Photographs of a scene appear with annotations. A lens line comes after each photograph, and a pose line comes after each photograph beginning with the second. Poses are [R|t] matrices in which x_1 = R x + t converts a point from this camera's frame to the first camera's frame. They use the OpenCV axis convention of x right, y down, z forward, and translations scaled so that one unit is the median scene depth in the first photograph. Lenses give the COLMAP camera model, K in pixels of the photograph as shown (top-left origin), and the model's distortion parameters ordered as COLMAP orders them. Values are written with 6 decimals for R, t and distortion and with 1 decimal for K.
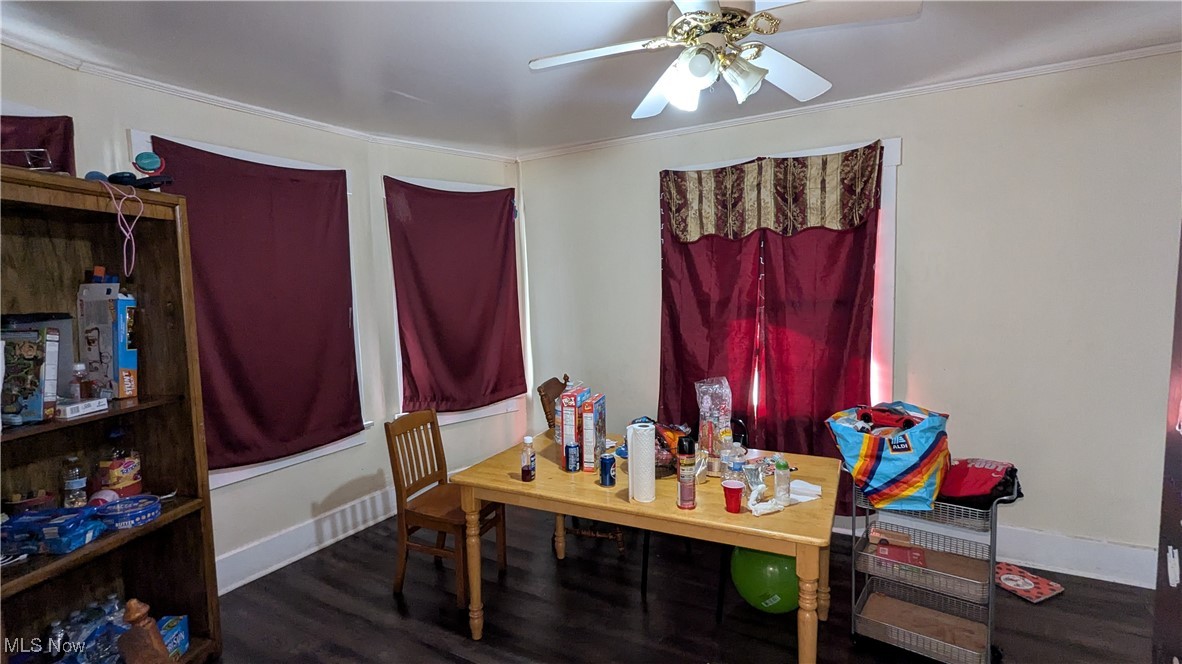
lens RADIAL K [[551.4, 0, 597.7], [0, 551.4, 331.7], [0, 0, 1]] dist [0.011080, -0.006025]
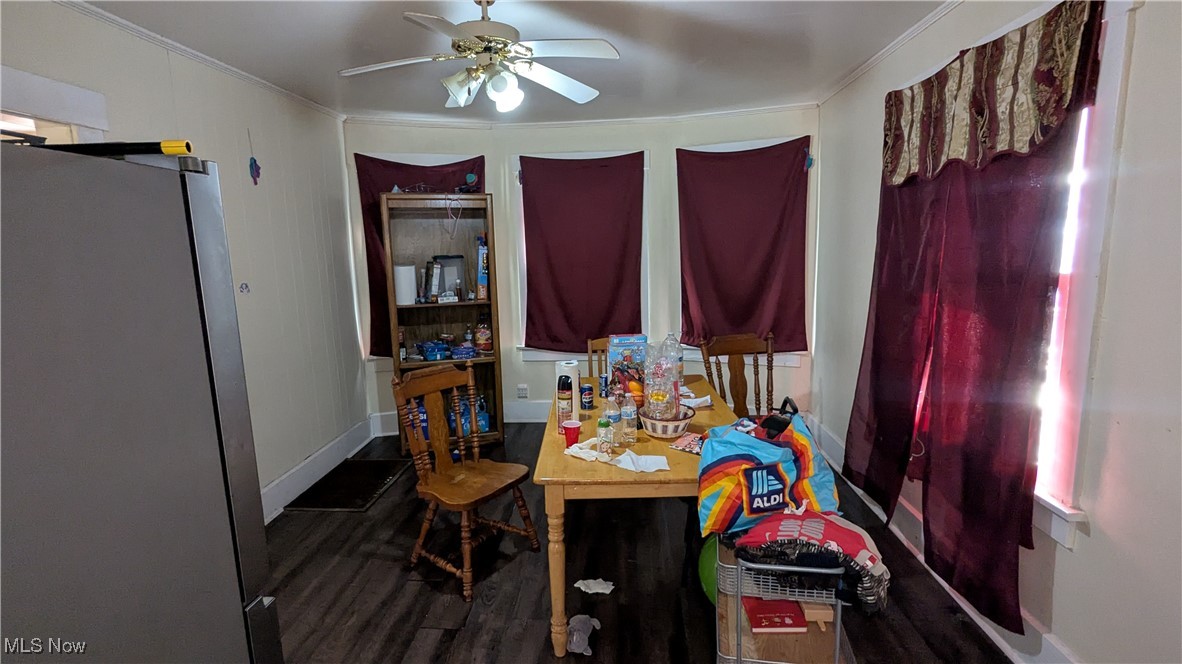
lens RADIAL K [[551.4, 0, 597.7], [0, 551.4, 331.7], [0, 0, 1]] dist [0.011080, -0.006025]
pose [[0.454527, 0.156542, -0.876870, 0.715768], [-0.066392, 0.987651, 0.141905, -0.048052], [0.888255, -0.006282, 0.459307, 0.301527]]
